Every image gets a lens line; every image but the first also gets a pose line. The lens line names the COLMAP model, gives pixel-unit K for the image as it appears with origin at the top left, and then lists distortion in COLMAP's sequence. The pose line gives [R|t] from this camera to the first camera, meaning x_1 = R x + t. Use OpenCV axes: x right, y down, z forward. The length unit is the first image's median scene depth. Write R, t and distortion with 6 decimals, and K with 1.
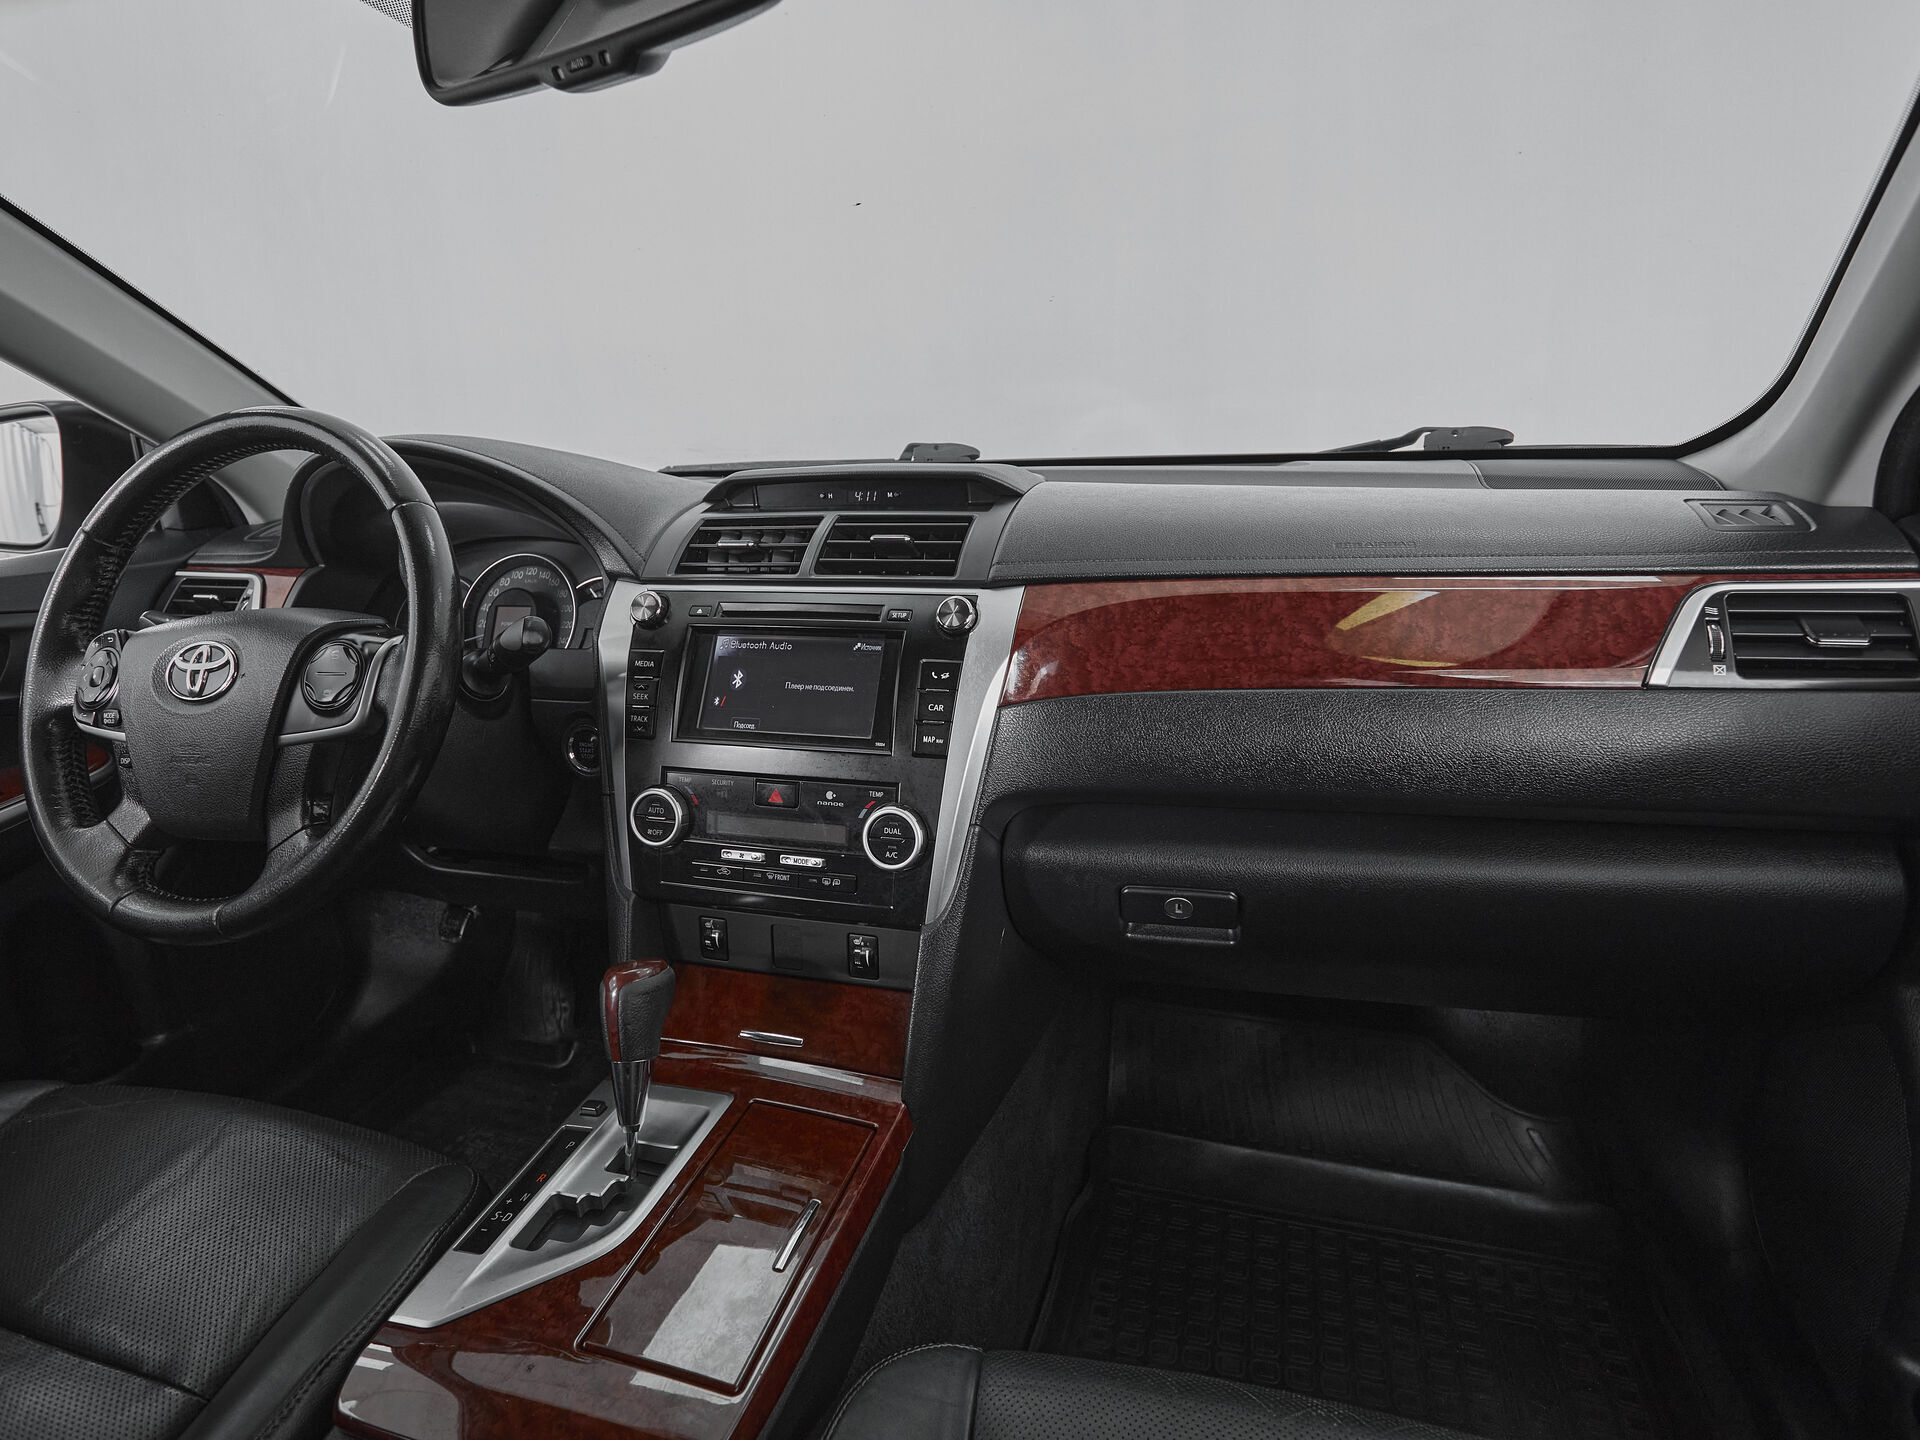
lens RADIAL K [[1055.7, 0, 960.0], [0, 1055.7, 720.0], [0, 0, 1]] dist [-0.003375, -0.000826]
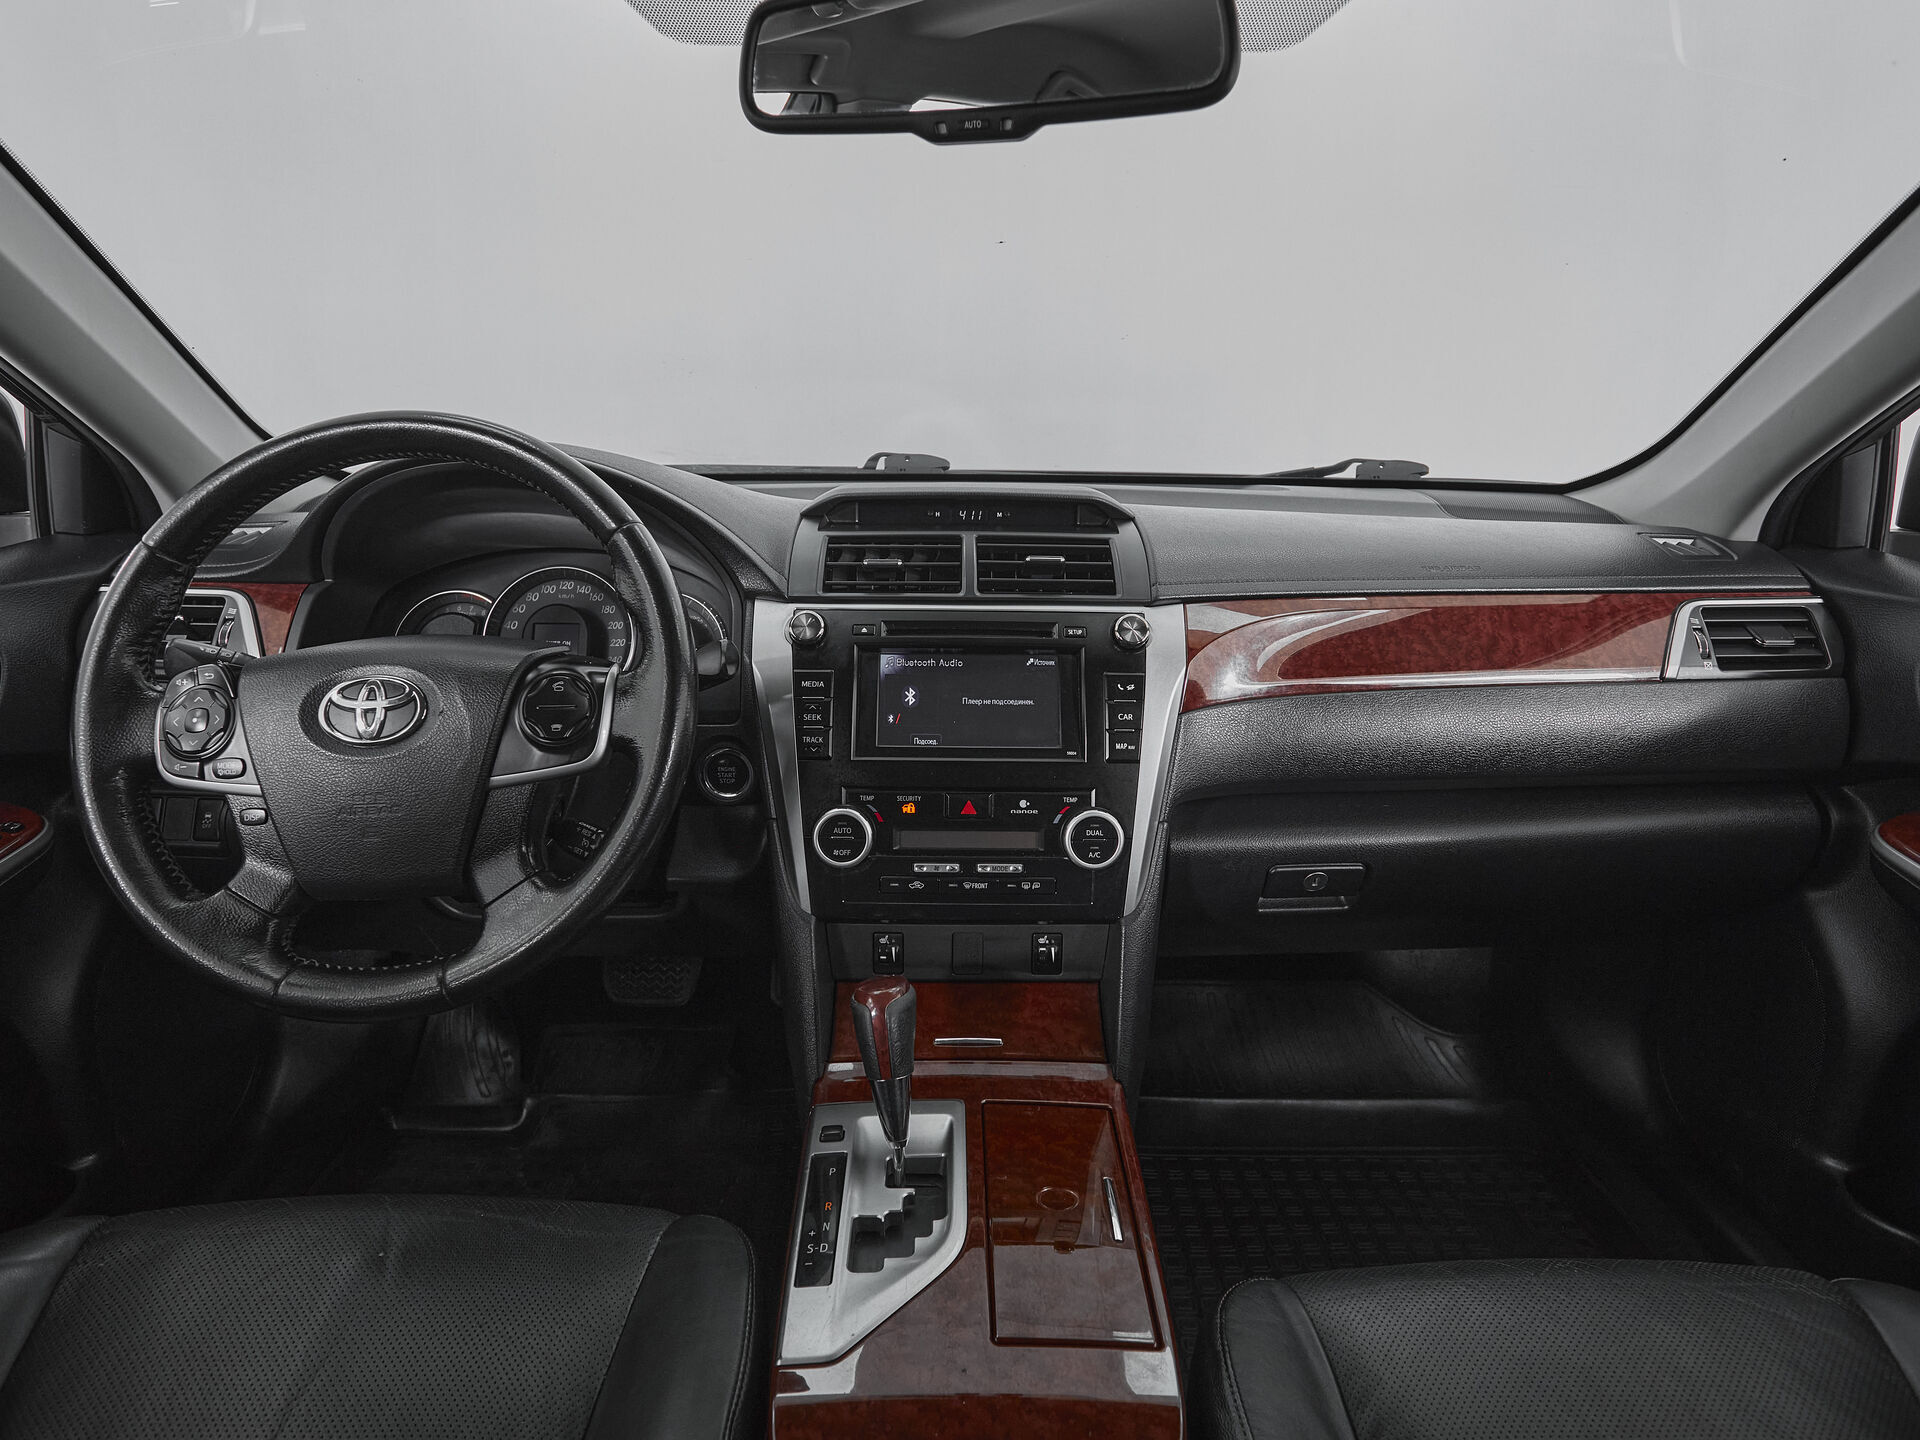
lens RADIAL K [[1092.6, 0, 959.6], [0, 1092.6, 709.5], [0, 0, 1]] dist [0.001127, 0.000530]
pose [[0.950750, -0.038593, 0.307545, -0.504474], [0.040341, 0.999186, 0.000675, -0.025592], [-0.307321, 0.011765, 0.951533, -0.020291]]
